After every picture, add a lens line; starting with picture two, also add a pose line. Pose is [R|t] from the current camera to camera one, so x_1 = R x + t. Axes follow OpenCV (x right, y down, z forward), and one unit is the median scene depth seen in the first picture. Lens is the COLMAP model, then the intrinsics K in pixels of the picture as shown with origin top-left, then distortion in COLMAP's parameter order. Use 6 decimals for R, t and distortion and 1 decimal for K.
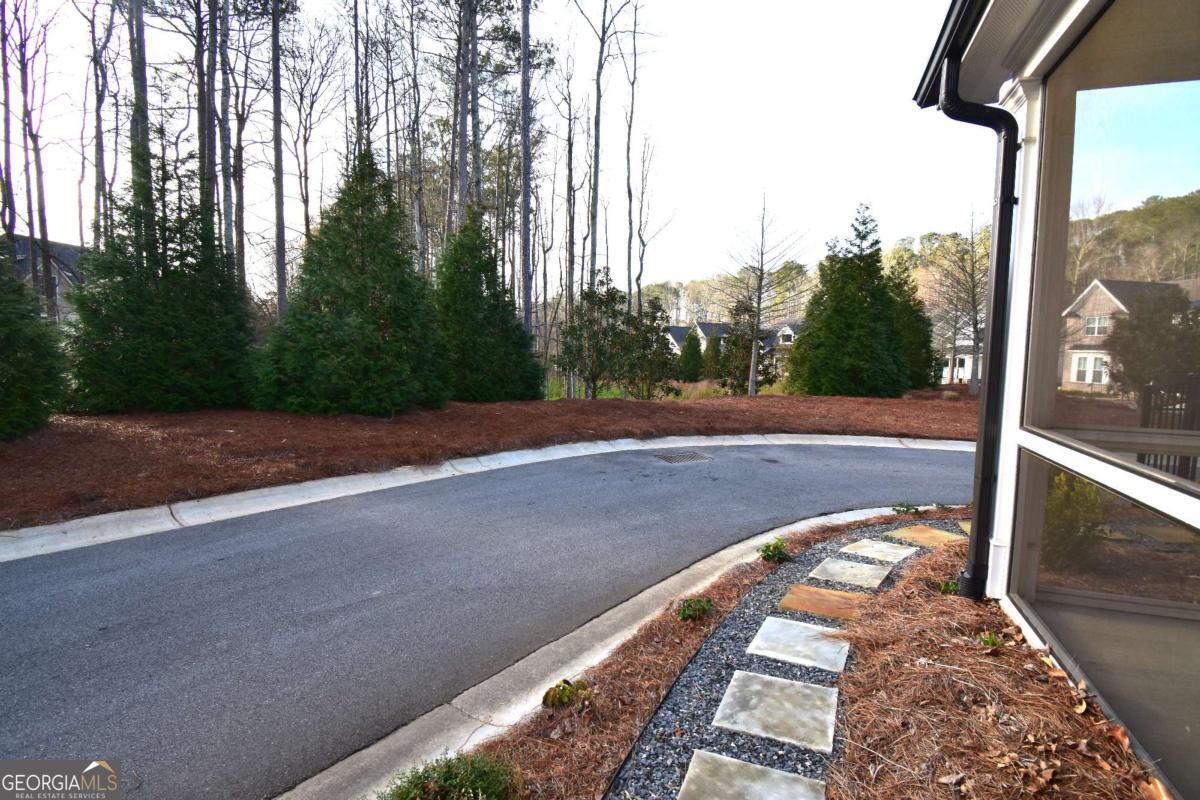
lens RADIAL K [[530.9, 0, 601.5], [0, 530.9, 396.3], [0, 0, 1]] dist [-0.000760, -0.006451]
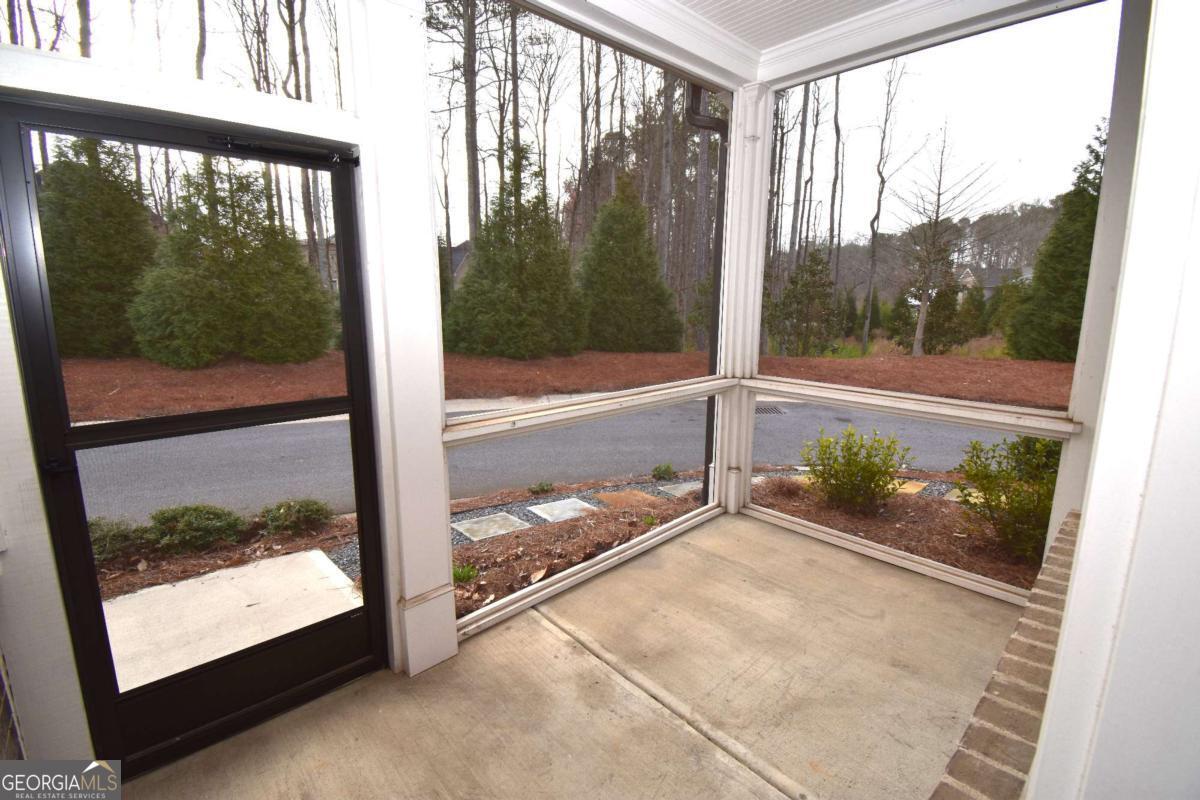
lens RADIAL K [[530.9, 0, 603.6], [0, 530.9, 396.9], [0, 0, 1]] dist [-0.000760, -0.006451]
pose [[0.901754, 0.070415, -0.426476, 0.337173], [-0.033035, 0.994983, 0.094431, -0.001039], [0.430986, -0.071065, 0.899556, -0.088821]]
